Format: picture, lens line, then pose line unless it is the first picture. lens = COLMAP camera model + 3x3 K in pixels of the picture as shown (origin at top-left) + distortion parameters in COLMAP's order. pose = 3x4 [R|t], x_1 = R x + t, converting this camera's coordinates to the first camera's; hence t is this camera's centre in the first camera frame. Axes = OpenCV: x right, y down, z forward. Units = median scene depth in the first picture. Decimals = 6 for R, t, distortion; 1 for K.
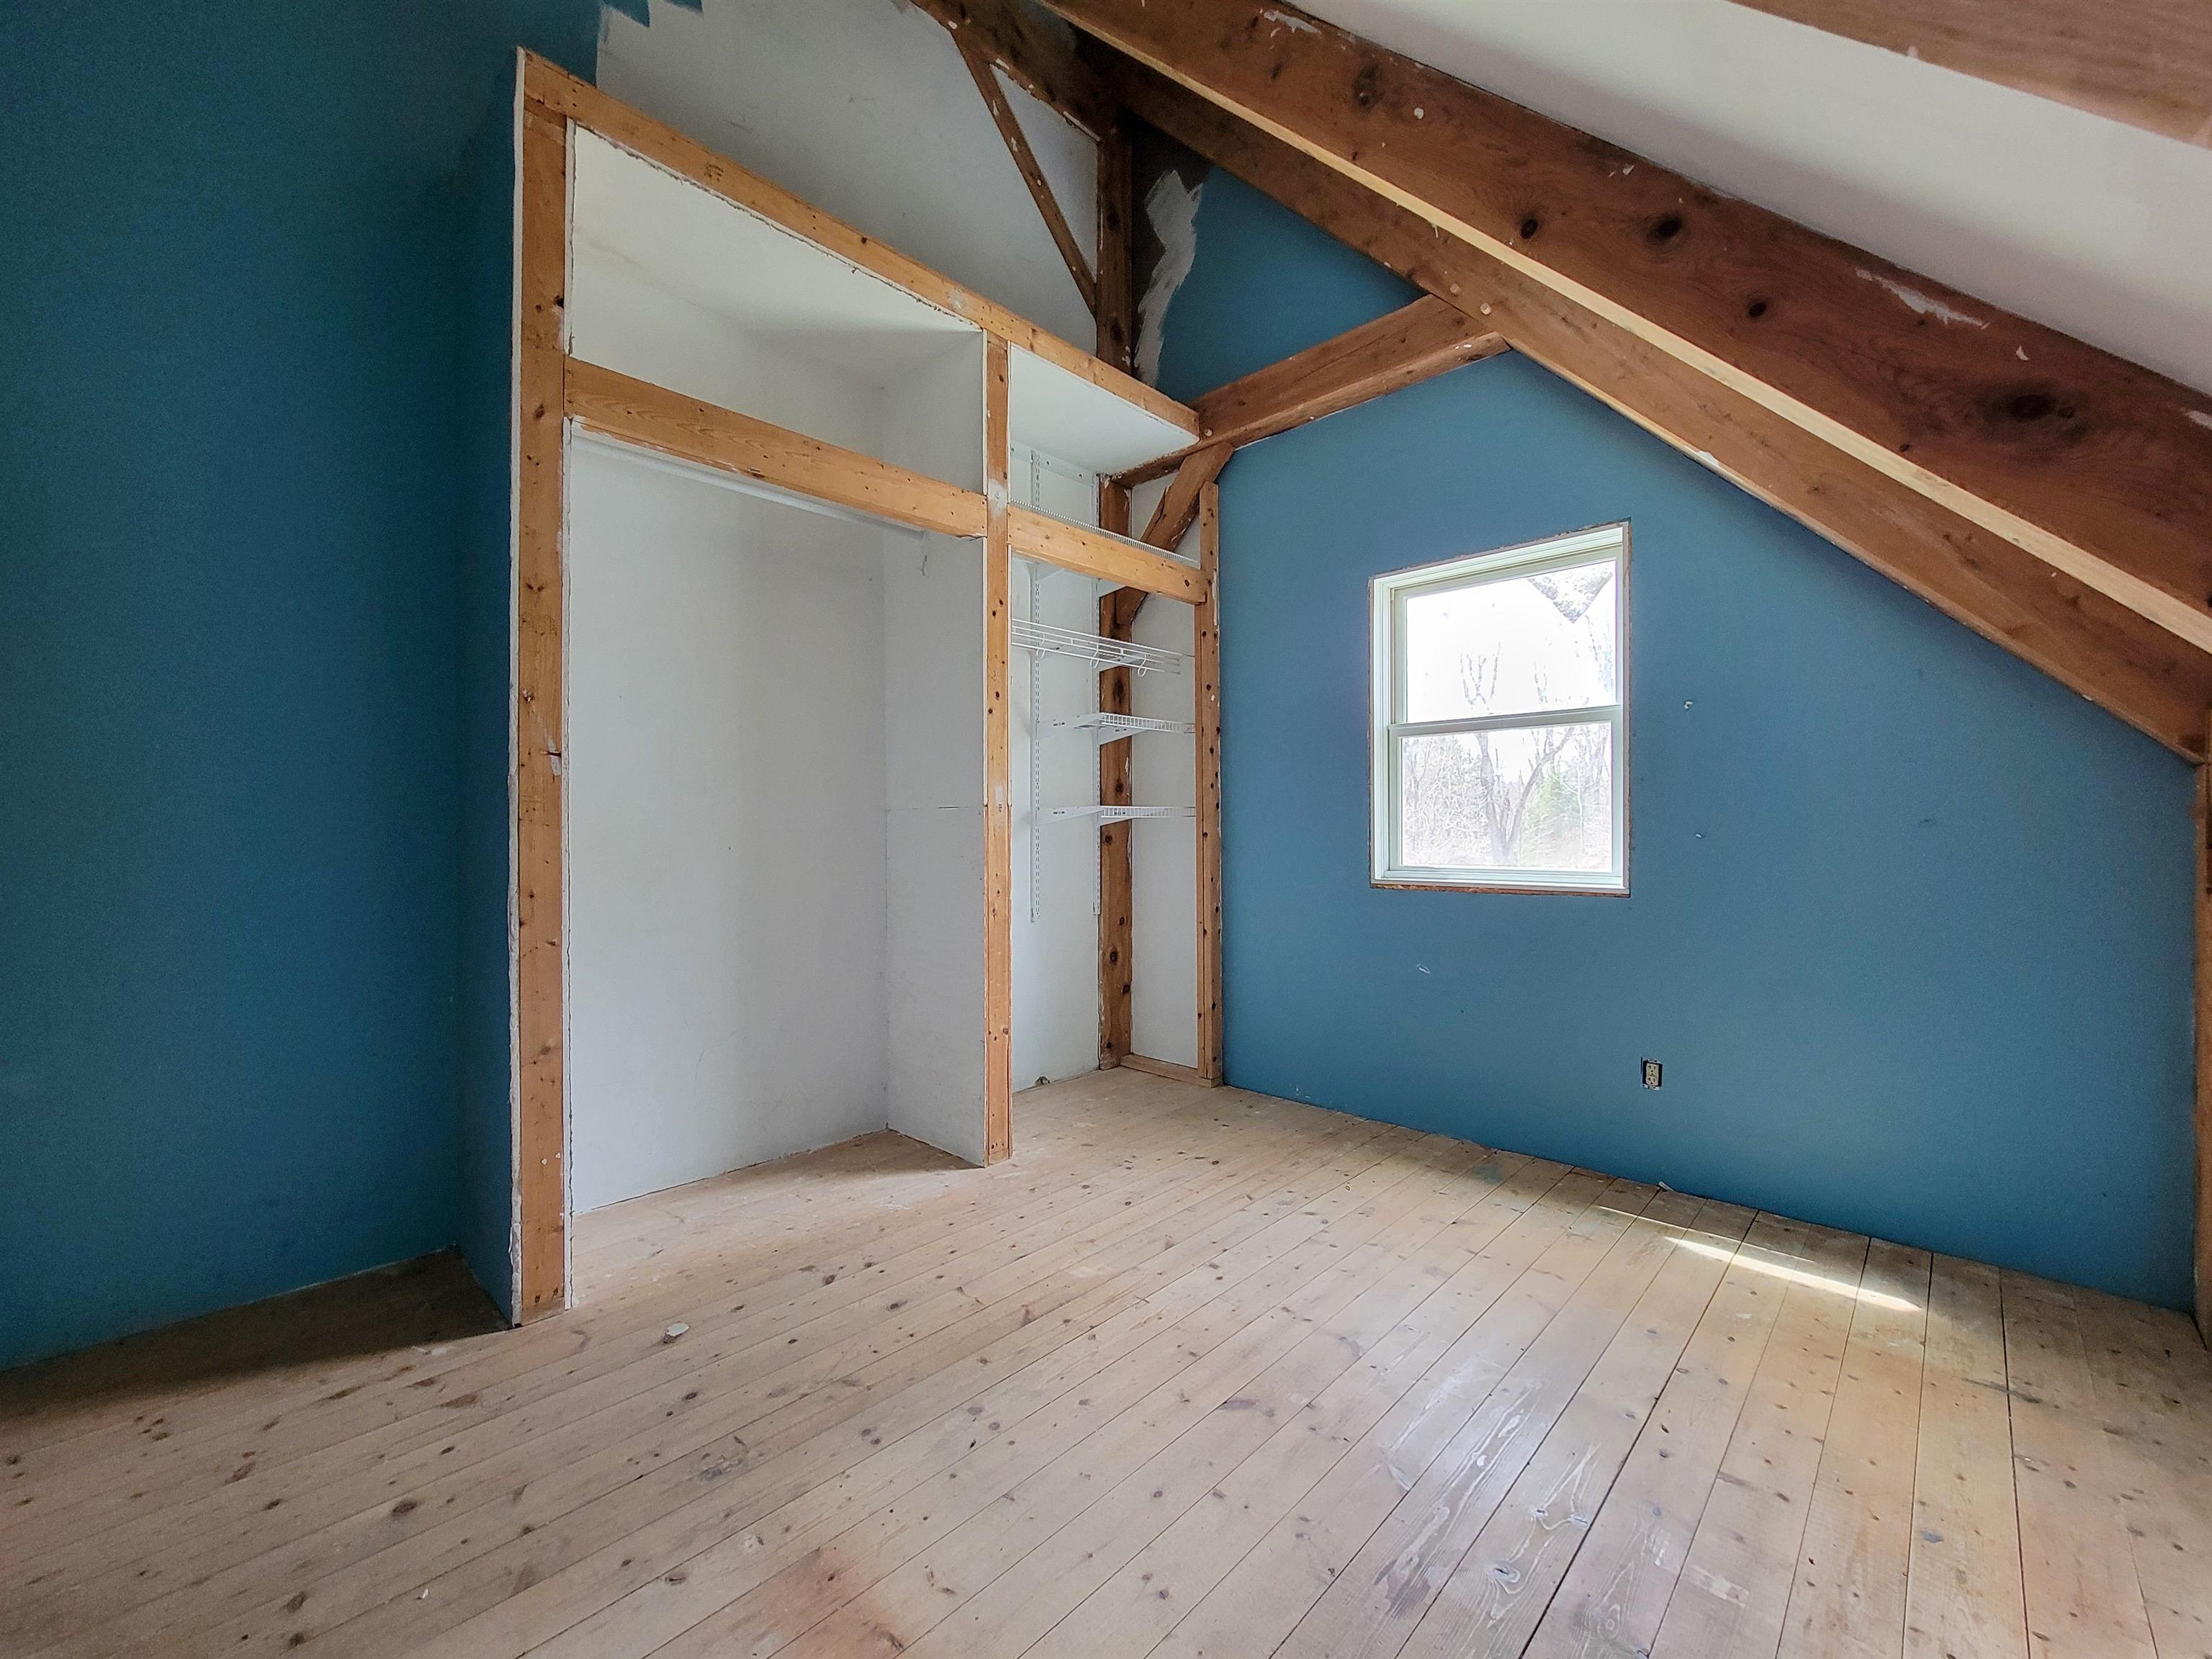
lens RADIAL K [[905.0, 0, 1114.3], [0, 905.0, 832.5], [0, 0, 1]] dist [-0.005733, 0.002441]
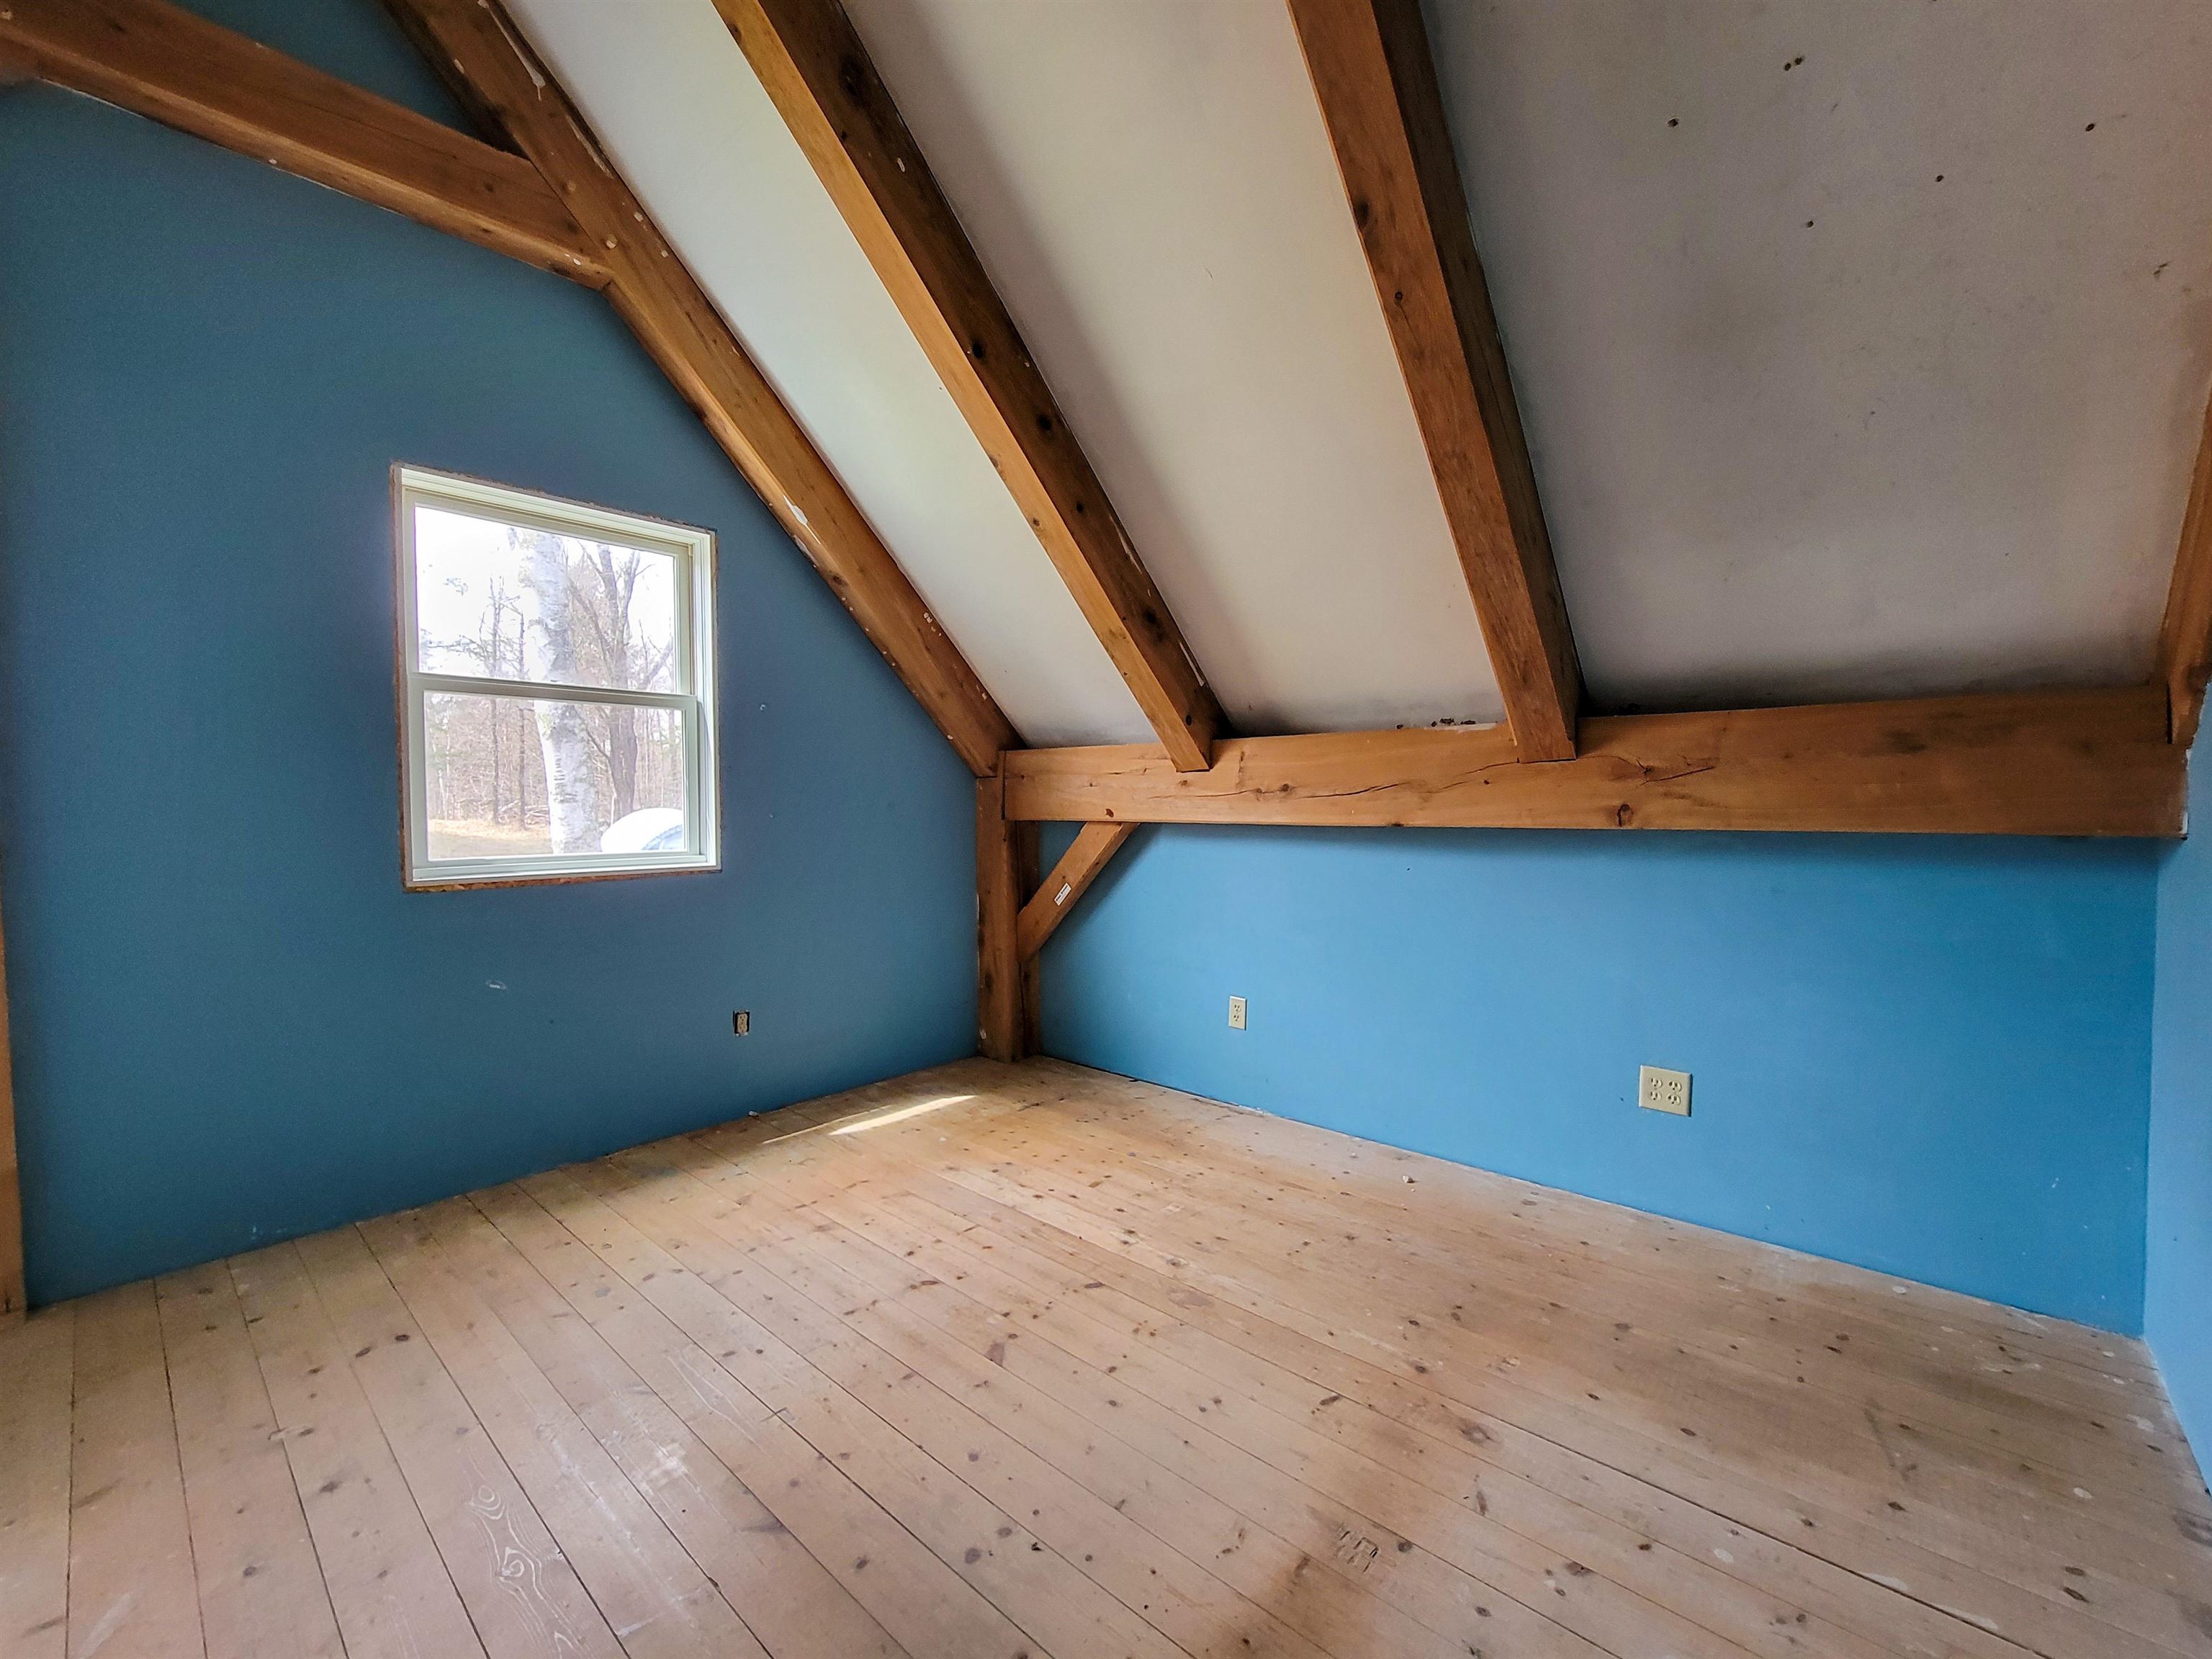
lens RADIAL K [[905.0, 0, 1123.1], [0, 905.0, 836.0], [0, 0, 1]] dist [-0.005733, 0.002441]
pose [[-0.037704, -0.033714, 0.998720, -0.553924], [0.004031, 0.999417, 0.033890, -0.008939], [-0.999281, 0.005303, -0.037546, 0.535680]]
